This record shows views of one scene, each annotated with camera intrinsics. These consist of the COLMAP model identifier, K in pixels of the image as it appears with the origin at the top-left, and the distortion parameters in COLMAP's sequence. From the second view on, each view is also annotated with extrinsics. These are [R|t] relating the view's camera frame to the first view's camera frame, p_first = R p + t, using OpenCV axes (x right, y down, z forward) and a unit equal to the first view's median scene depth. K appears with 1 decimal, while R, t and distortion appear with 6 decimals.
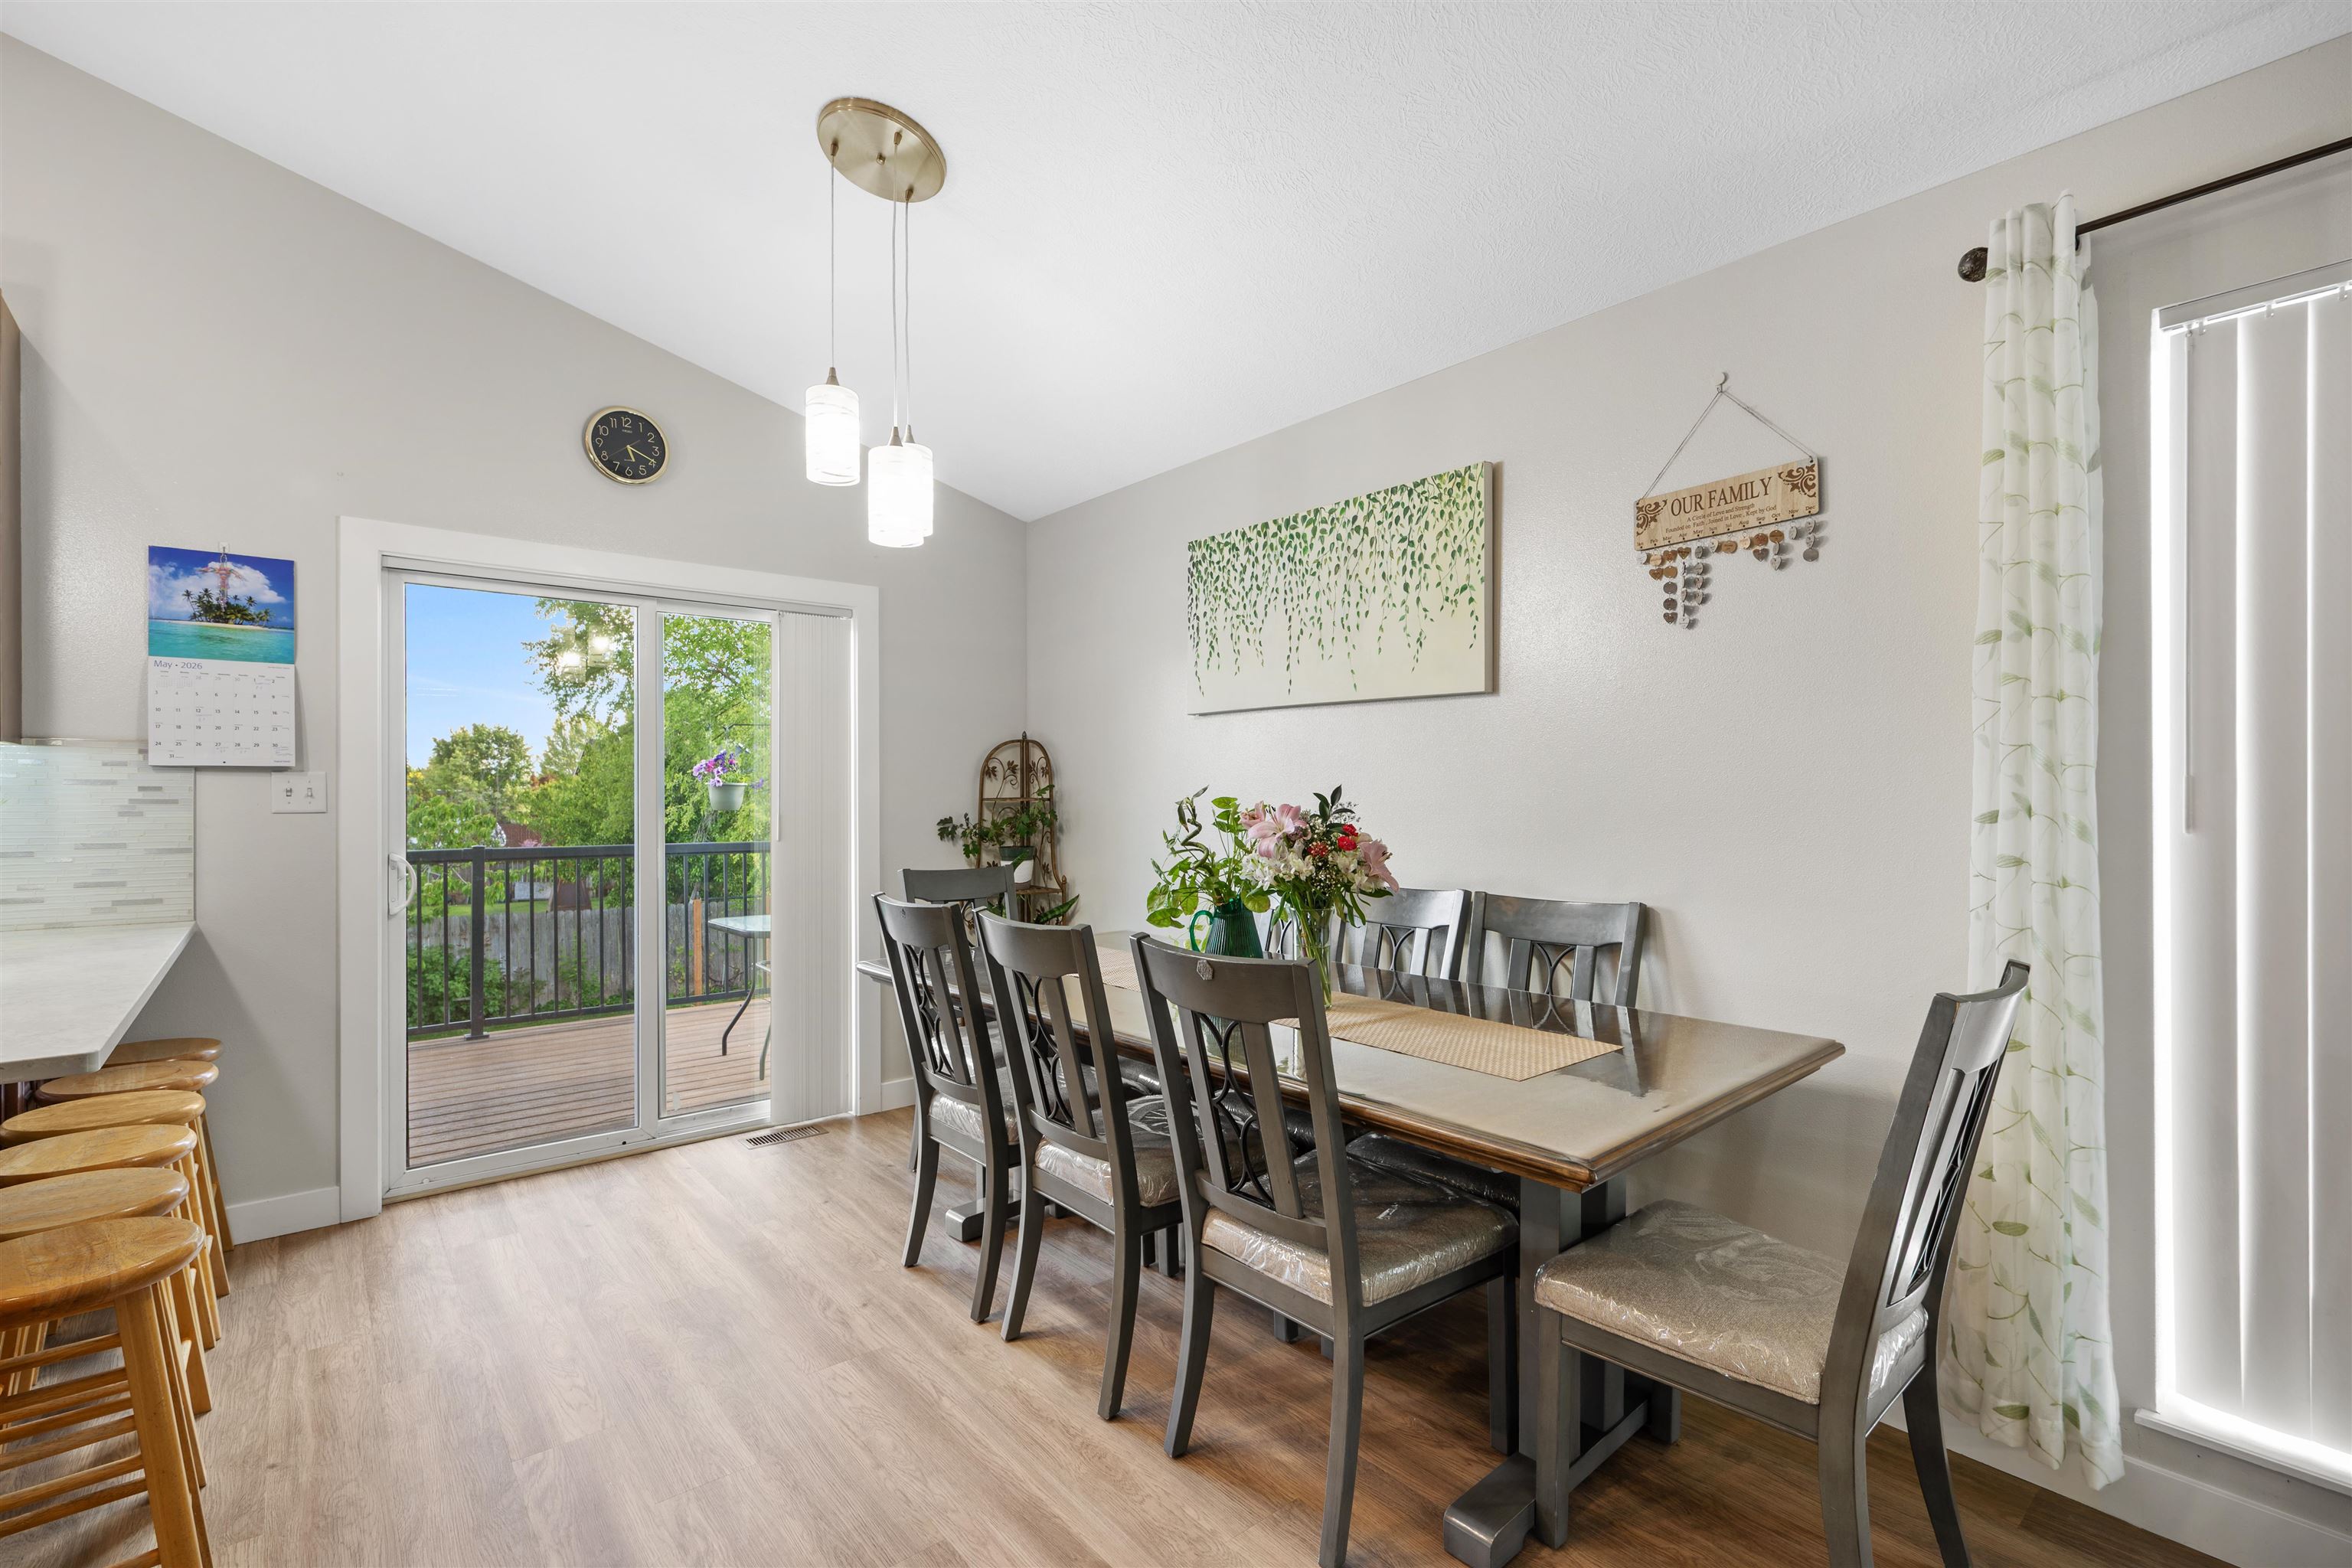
lens RADIAL K [[1050.3, 0, 1173.4], [0, 1050.3, 796.8], [0, 0, 1]] dist [0.003734, 0.000574]
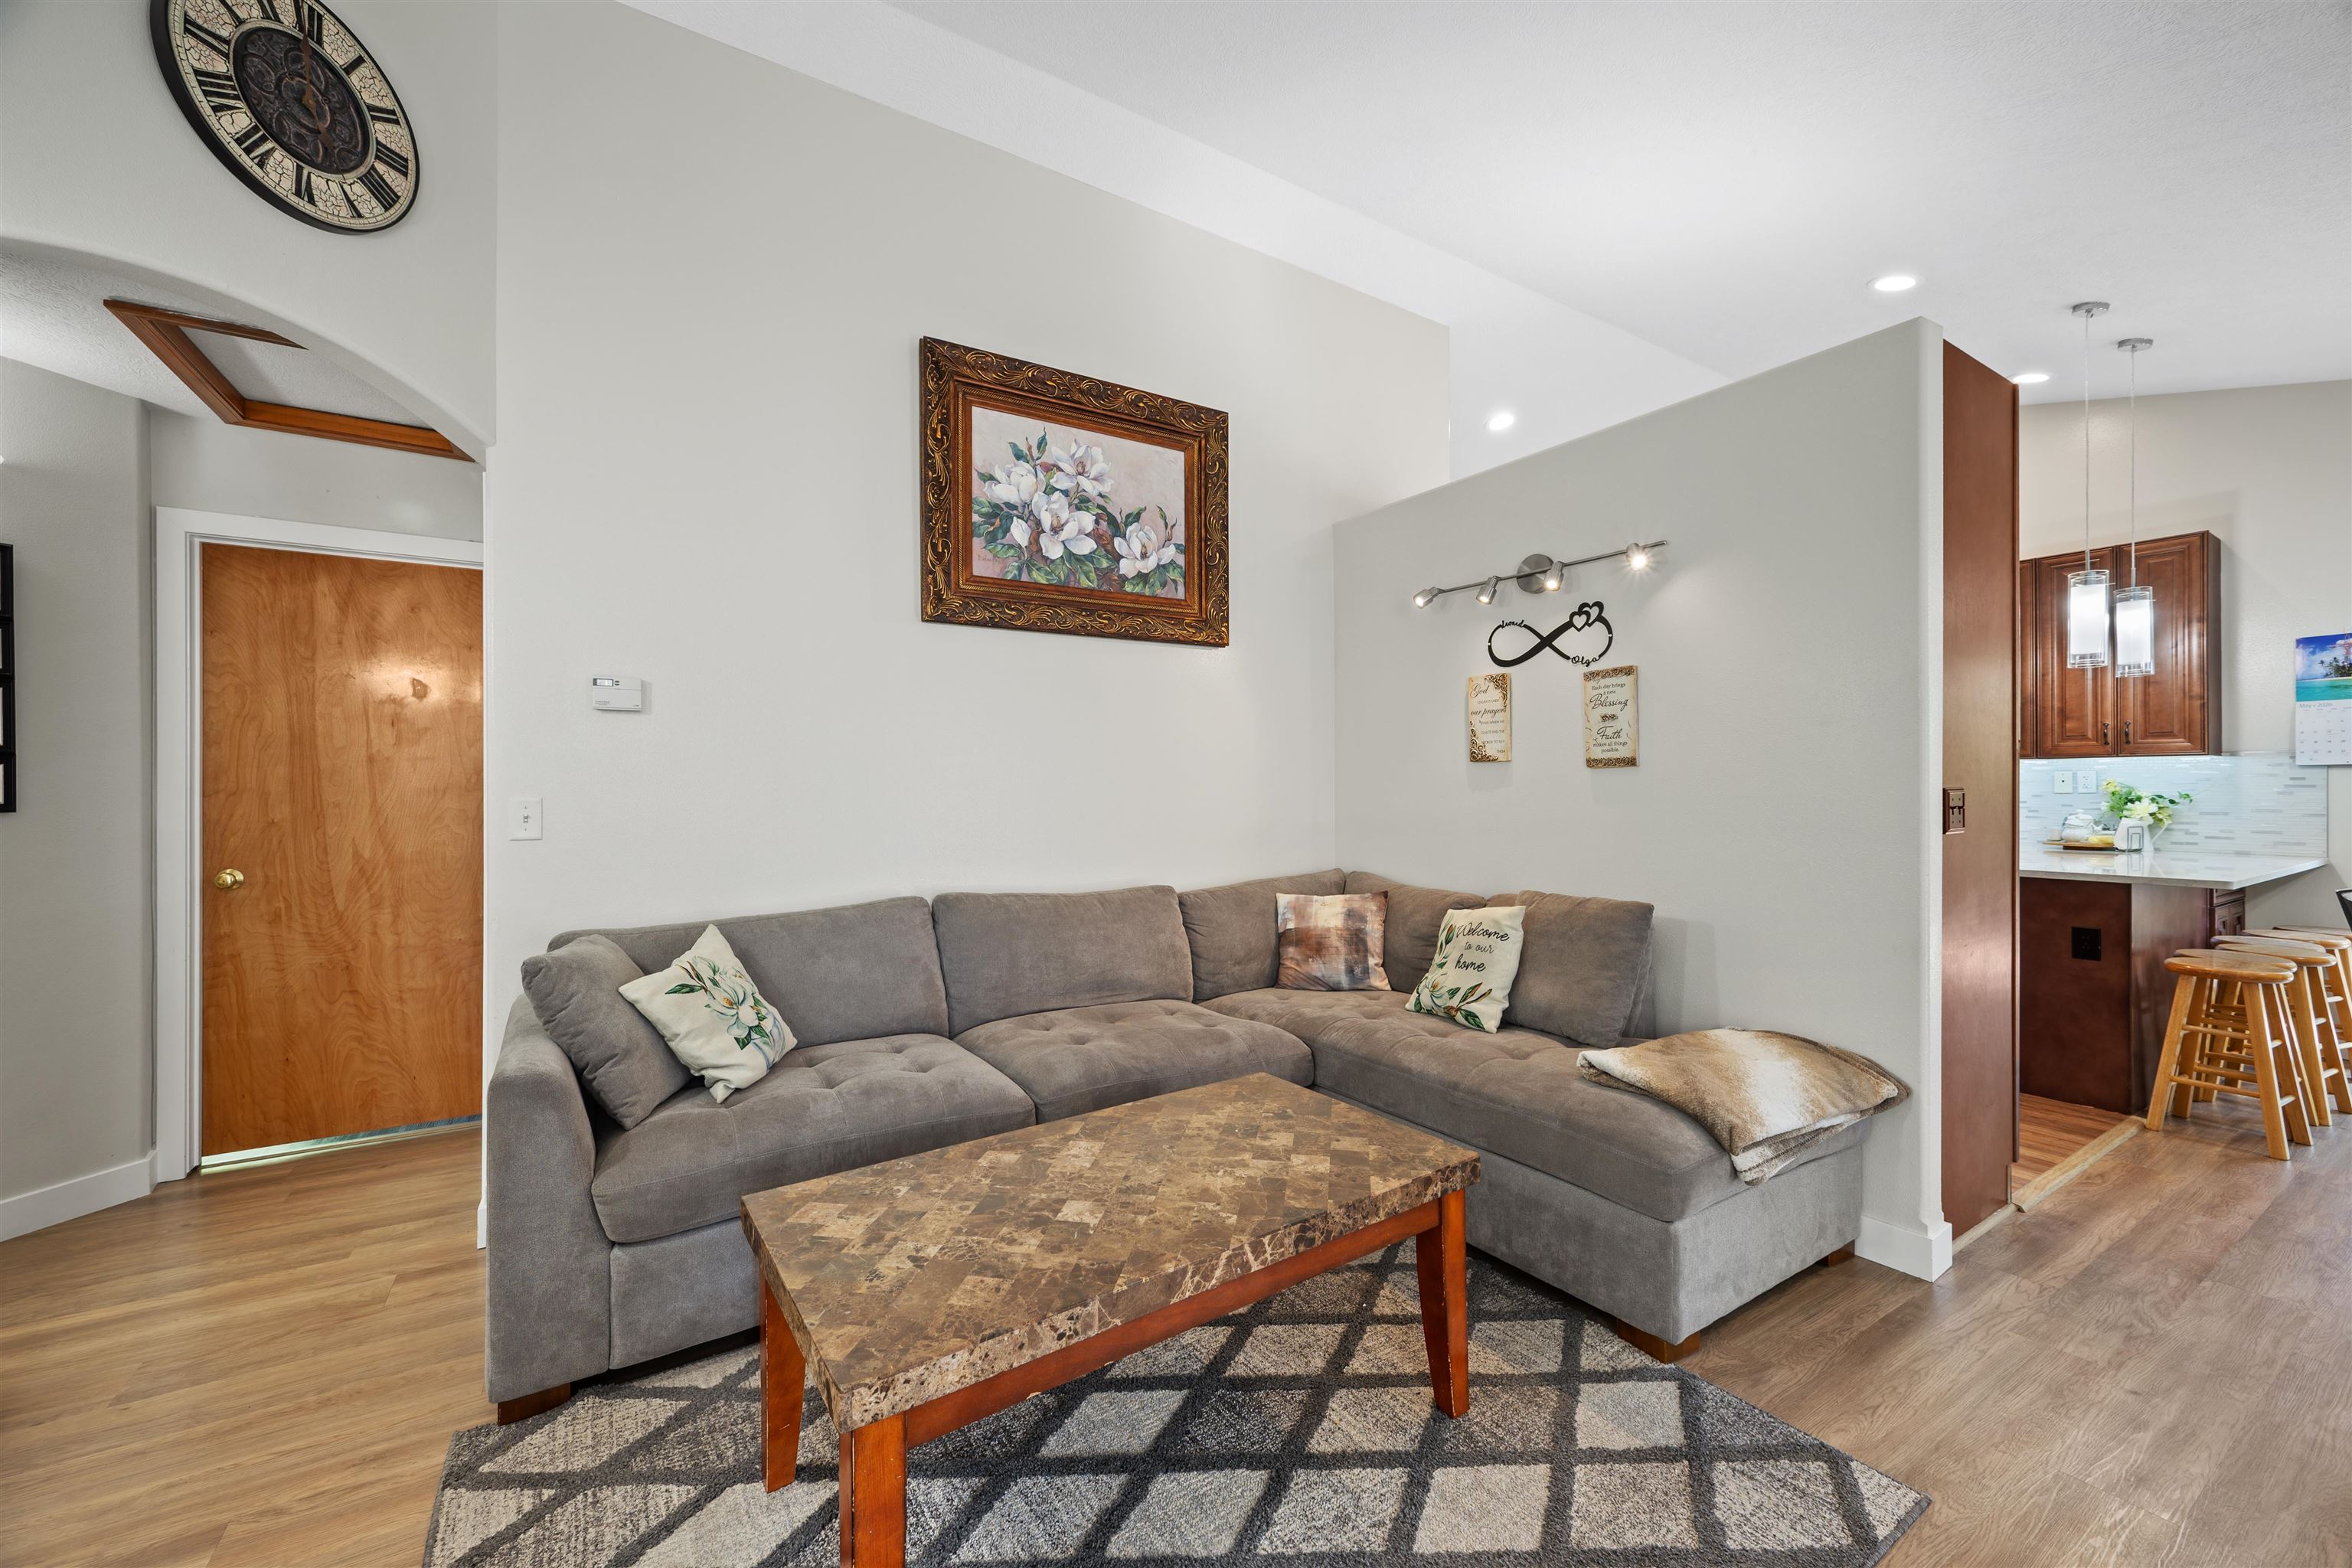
lens RADIAL K [[909.5, 0, 1180.1], [0, 909.5, 786.9], [0, 0, 1]] dist [0.001850, 0.000094]
pose [[-0.146782, 0.002010, -0.989167, 0.776472], [0.003248, 0.999994, 0.001550, -0.002499], [0.989164, -0.002986, -0.146787, -0.591902]]
